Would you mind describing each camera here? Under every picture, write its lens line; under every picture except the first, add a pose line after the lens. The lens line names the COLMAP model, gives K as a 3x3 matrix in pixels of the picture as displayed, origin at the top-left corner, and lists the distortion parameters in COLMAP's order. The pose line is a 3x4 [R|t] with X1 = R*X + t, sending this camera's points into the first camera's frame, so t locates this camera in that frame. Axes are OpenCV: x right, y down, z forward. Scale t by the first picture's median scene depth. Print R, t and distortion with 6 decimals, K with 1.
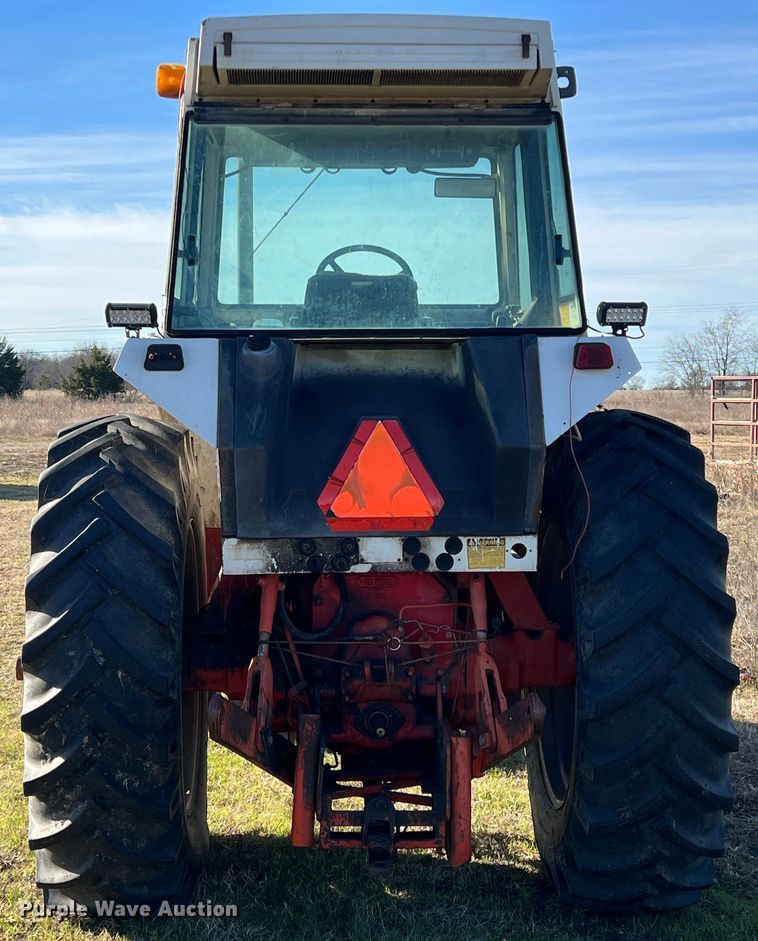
lens RADIAL K [[1590.6, 0, 375.4], [0, 1590.6, 491.7], [0, 0, 1]] dist [0.217646, 0.037994]
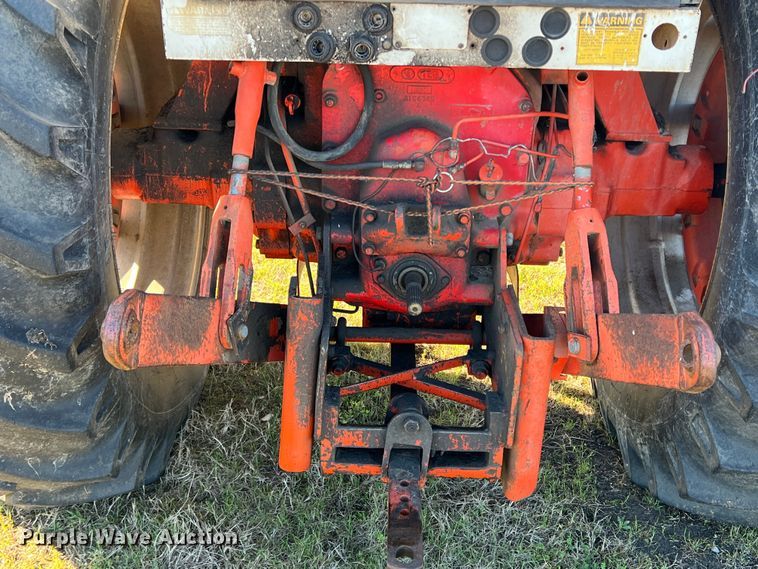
lens RADIAL K [[876.2, 0, 379.0], [0, 876.2, 284.5], [0, 0, 1]] dist [0.155459, -0.446971]
pose [[0.998526, 0.046509, -0.027978, -0.002200], [-0.033682, 0.935192, 0.352537, 0.010714], [0.042561, -0.351075, 0.935380, 0.655764]]
